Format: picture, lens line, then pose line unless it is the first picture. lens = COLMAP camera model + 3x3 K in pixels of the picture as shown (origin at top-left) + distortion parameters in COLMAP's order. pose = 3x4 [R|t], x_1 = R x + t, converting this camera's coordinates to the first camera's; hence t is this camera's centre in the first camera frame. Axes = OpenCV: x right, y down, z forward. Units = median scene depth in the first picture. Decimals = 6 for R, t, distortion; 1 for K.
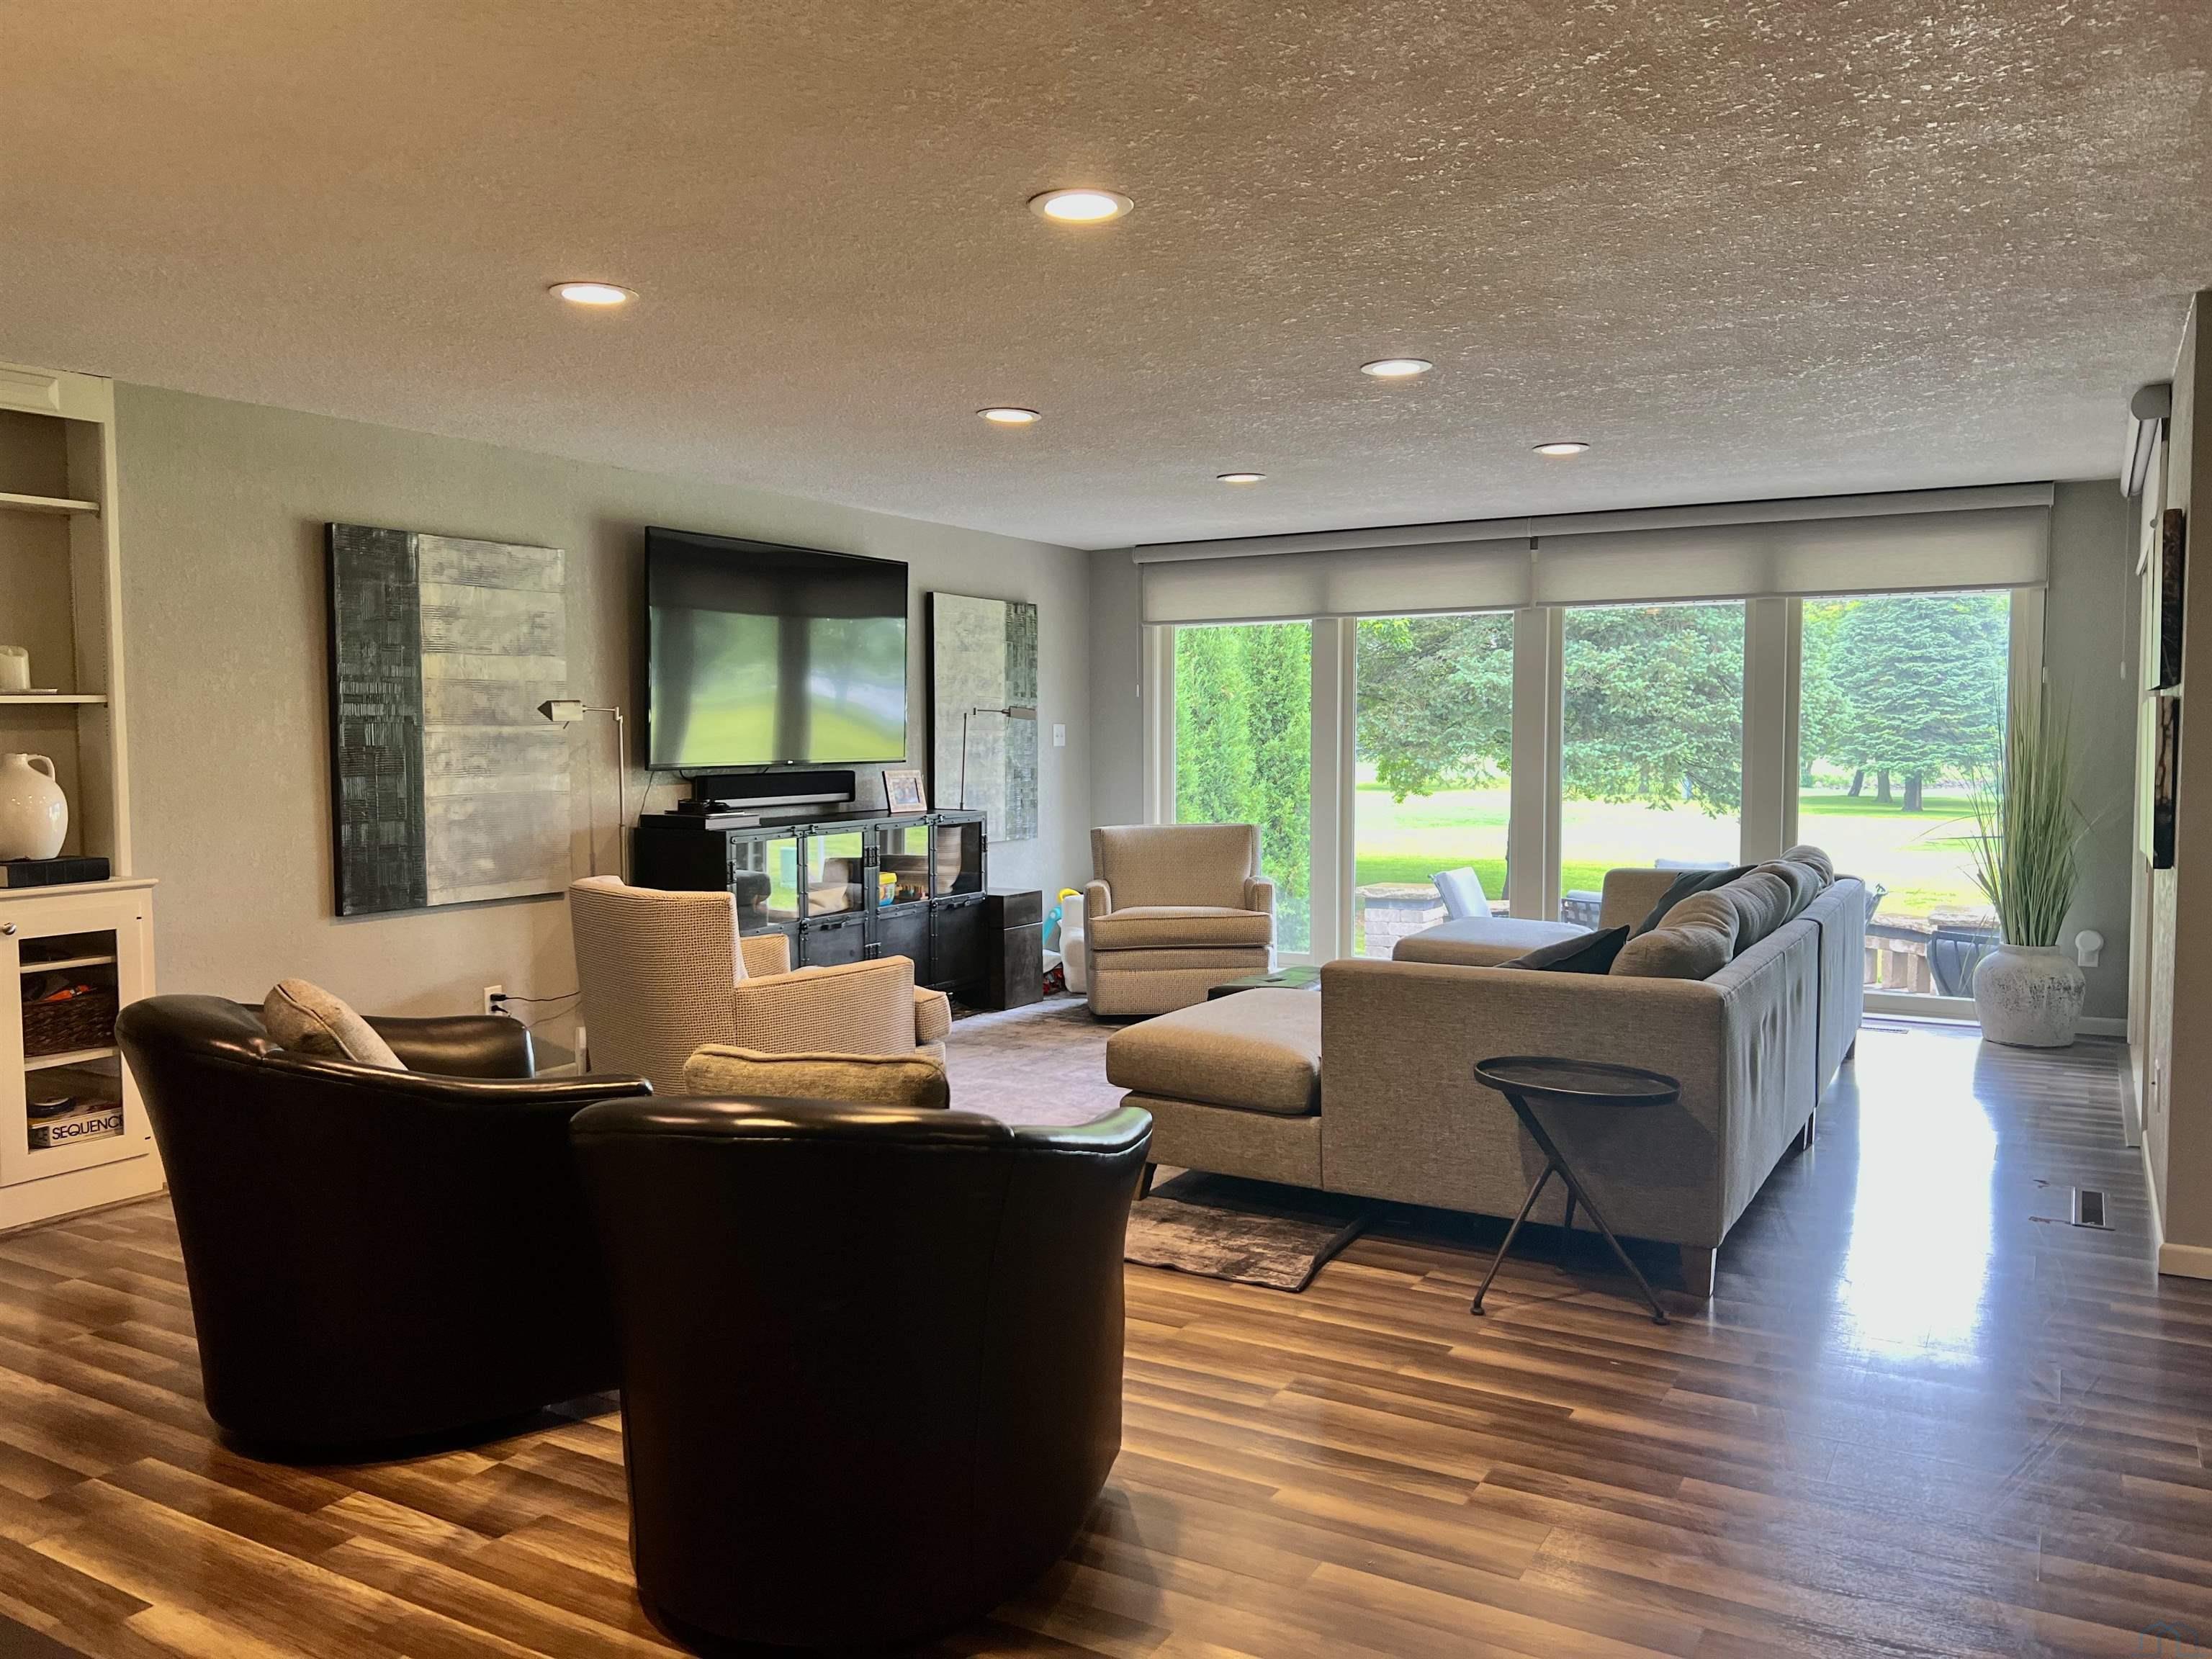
lens RADIAL K [[1670.8, 0, 1106.0], [0, 1670.8, 829.5], [0, 0, 1]] dist [0.003211, 0.000356]
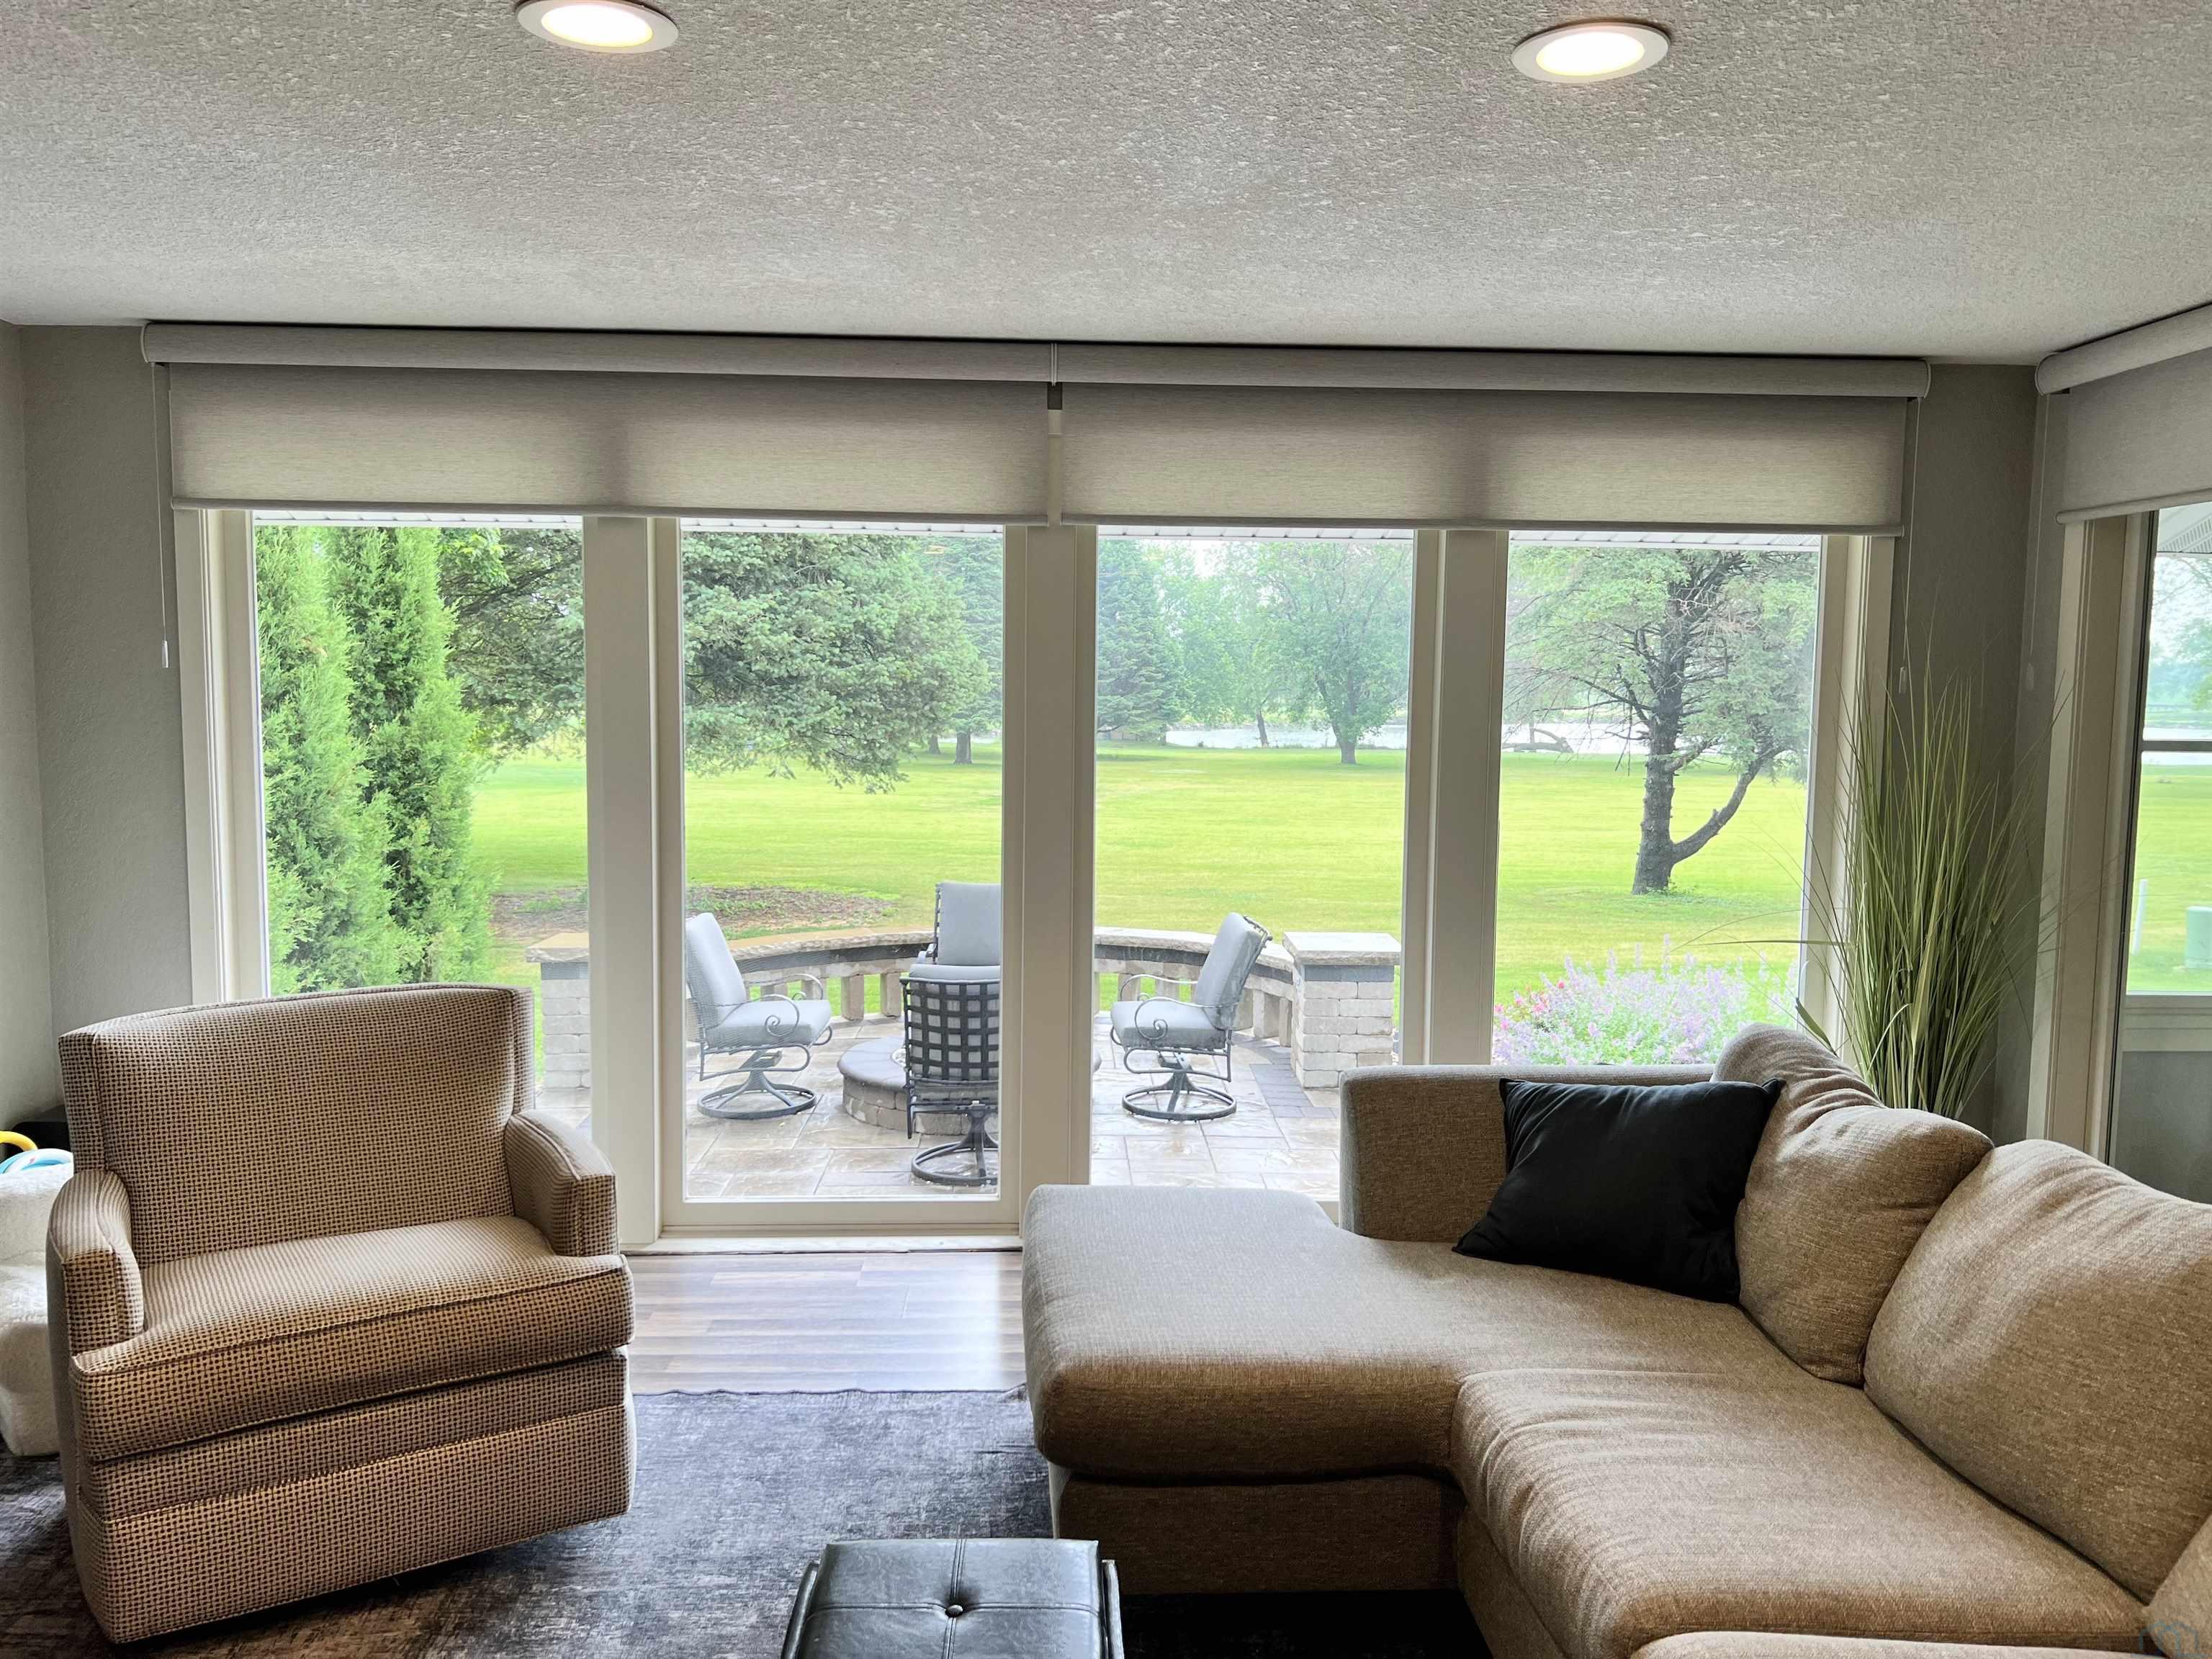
lens RADIAL K [[1670.8, 0, 1106.0], [0, 1670.8, 829.5], [0, 0, 1]] dist [0.003211, 0.000356]
pose [[0.845745, -0.030751, 0.532700, -0.005840], [0.013363, 0.999246, 0.036467, -0.033744], [-0.533420, -0.023723, 0.845518, 0.337799]]
